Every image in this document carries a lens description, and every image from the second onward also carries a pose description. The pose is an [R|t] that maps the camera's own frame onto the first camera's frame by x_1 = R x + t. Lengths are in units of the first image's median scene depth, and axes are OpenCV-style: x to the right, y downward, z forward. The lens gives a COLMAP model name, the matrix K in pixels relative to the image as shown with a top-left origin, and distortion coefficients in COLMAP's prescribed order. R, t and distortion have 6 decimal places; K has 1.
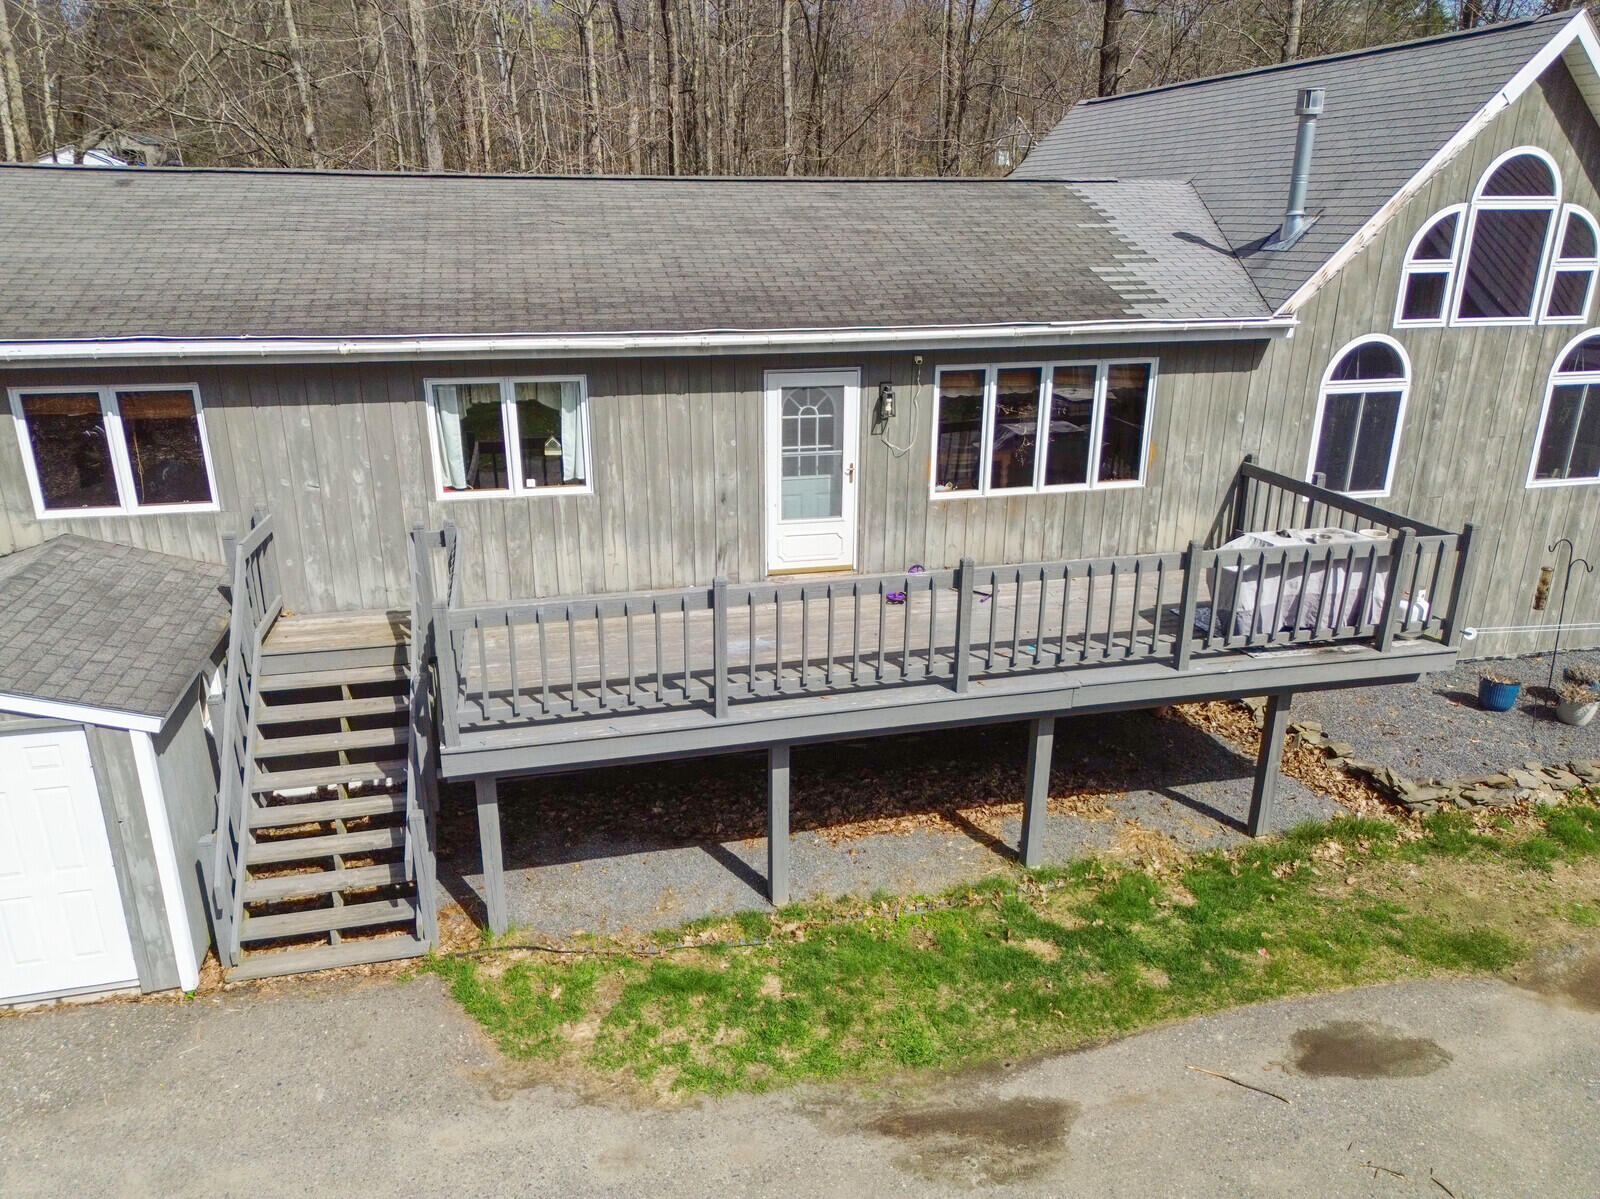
lens RADIAL K [[1117.4, 0, 790.2], [0, 1117.4, 594.7], [0, 0, 1]] dist [0.047469, -0.007893]
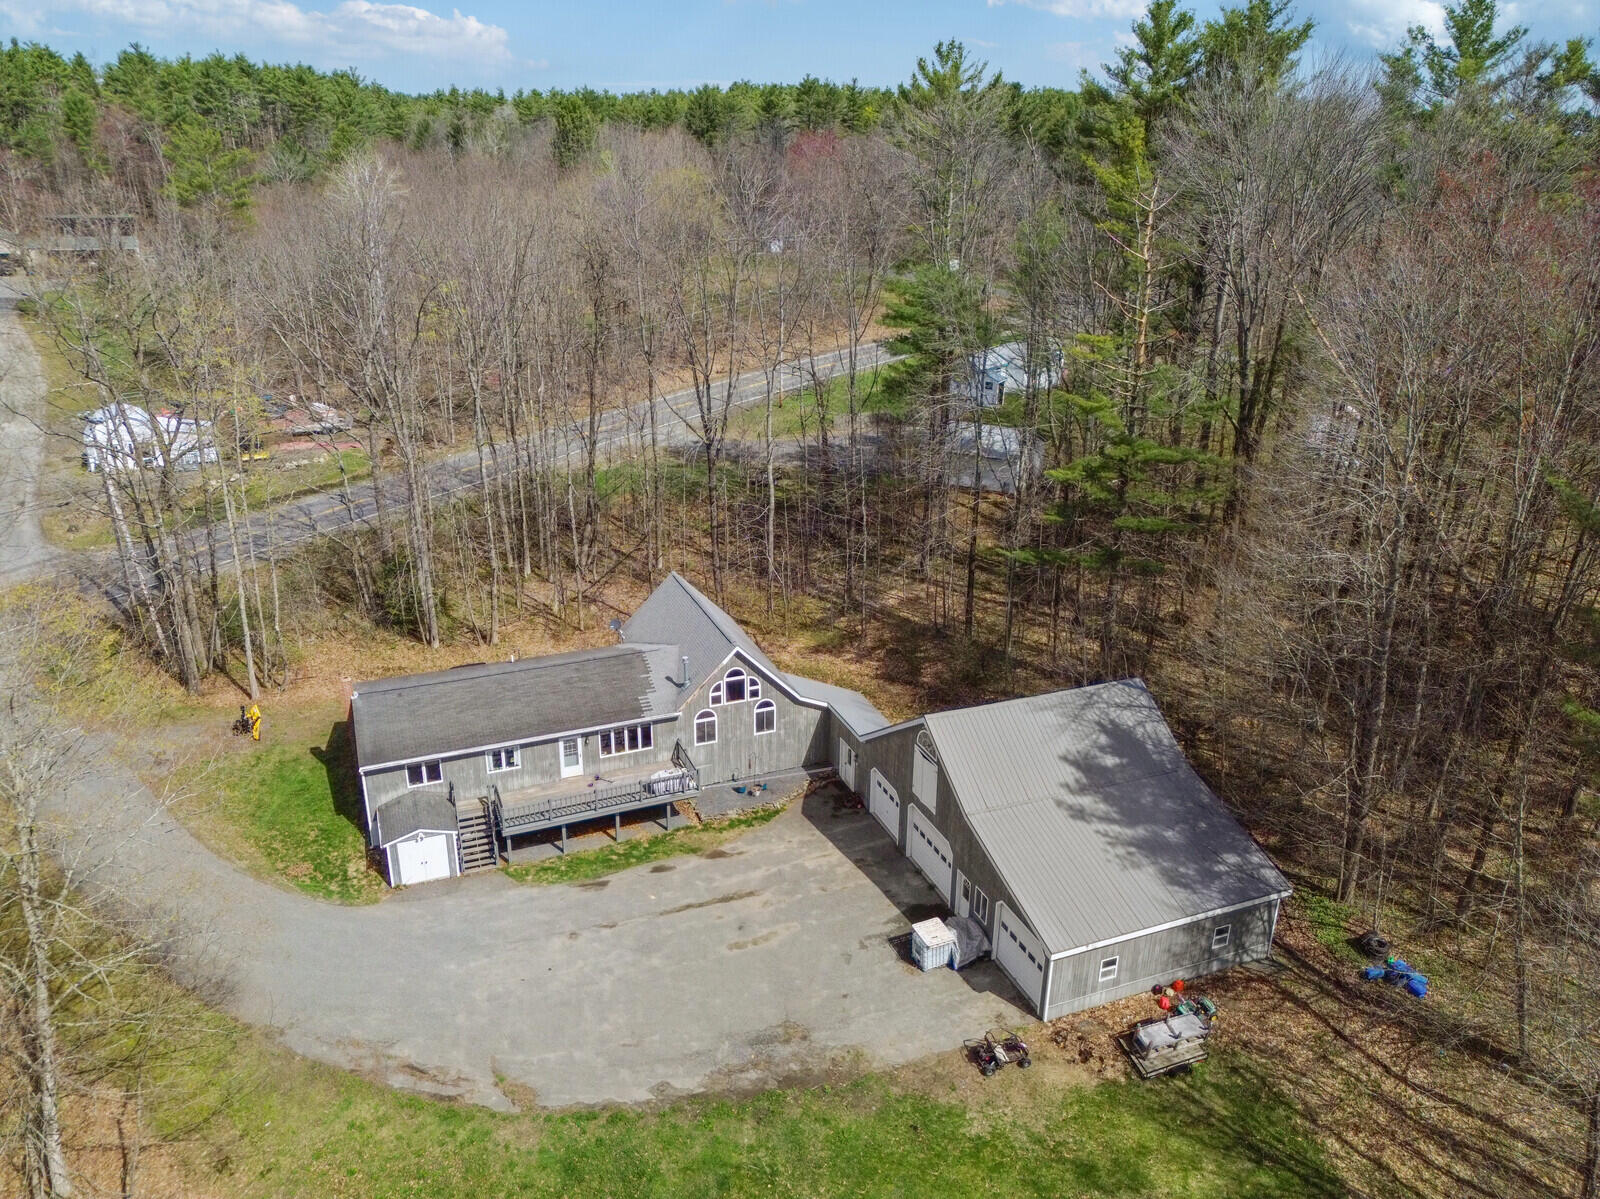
lens RADIAL K [[1117.4, 0, 805.8], [0, 1117.4, 599.7], [0, 0, 1]] dist [0.047469, -0.007893]
pose [[0.988149, -0.046578, 0.146260, 0.337715], [0.038709, 0.997669, 0.056200, -1.002124], [-0.148537, -0.049873, 0.987648, -3.711696]]
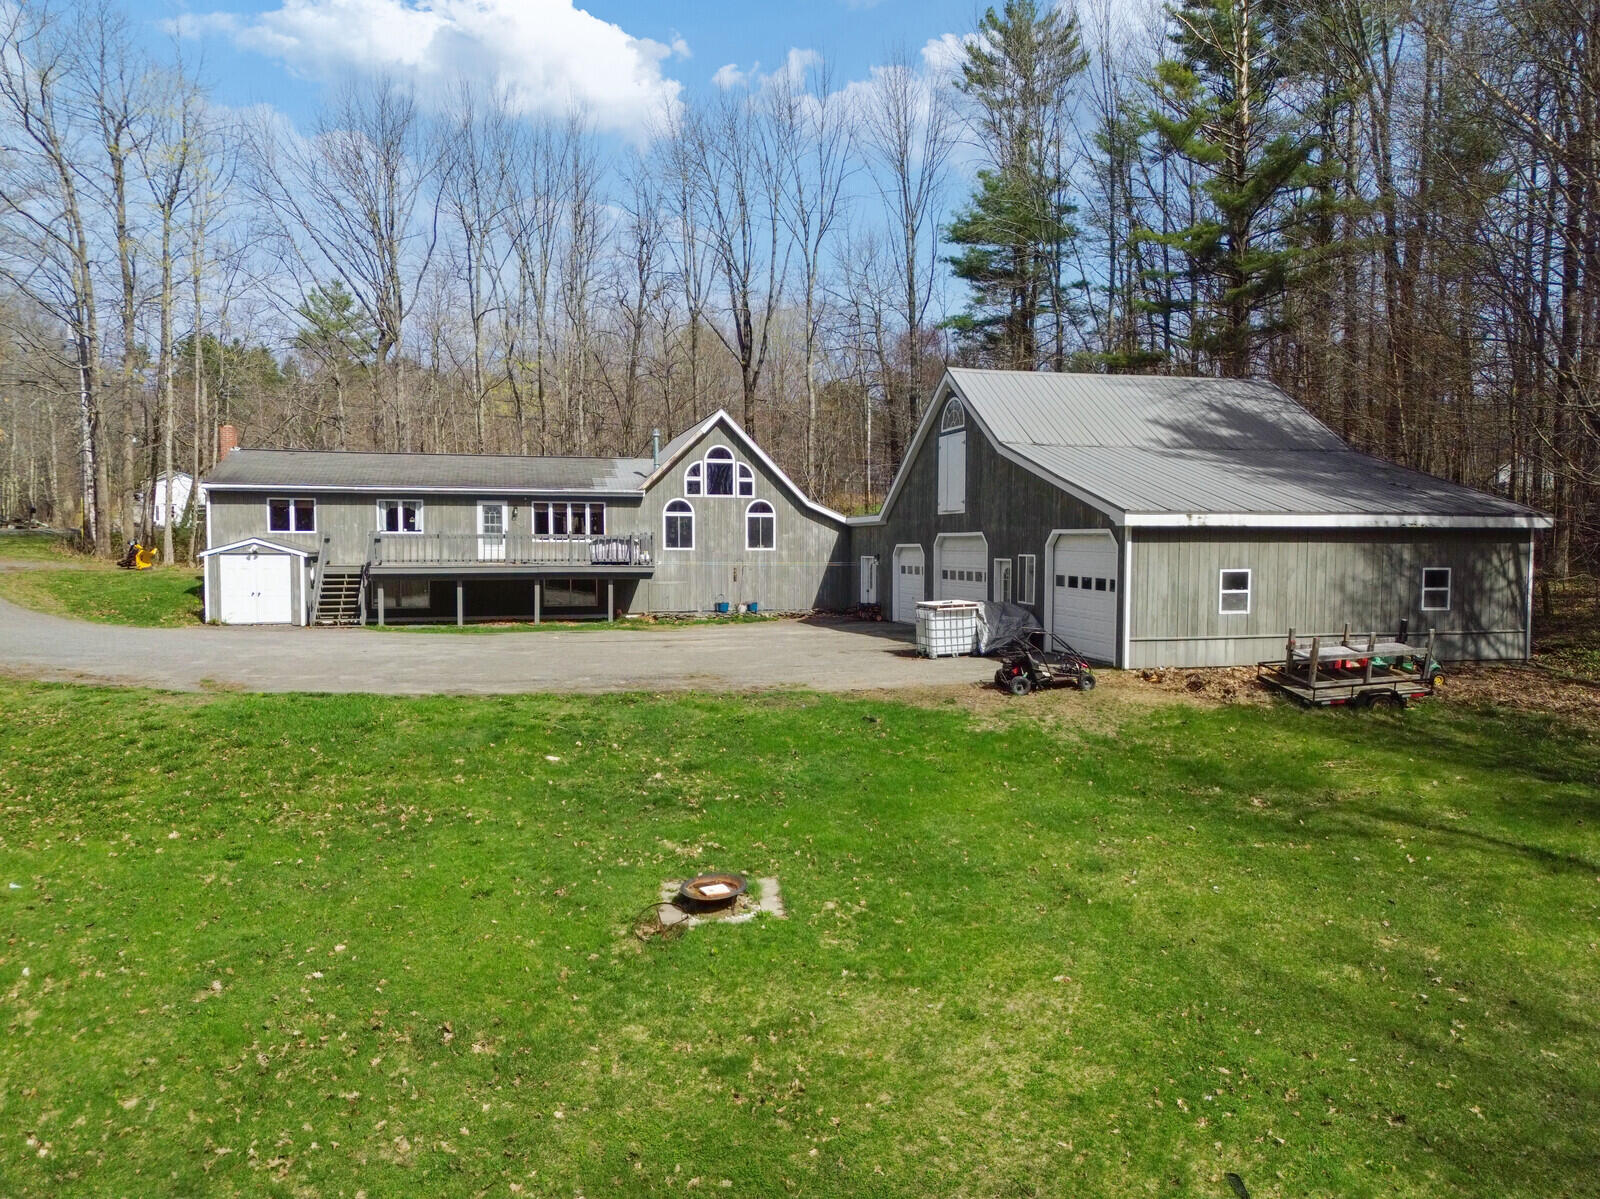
lens RADIAL K [[1117.4, 0, 805.8], [0, 1117.4, 592.2], [0, 0, 1]] dist [0.047469, -0.007893]
pose [[0.999694, -0.002321, 0.024614, 0.927079], [0.009111, 0.960091, -0.279538, 1.075616], [-0.022983, 0.279677, 0.959819, -2.327915]]
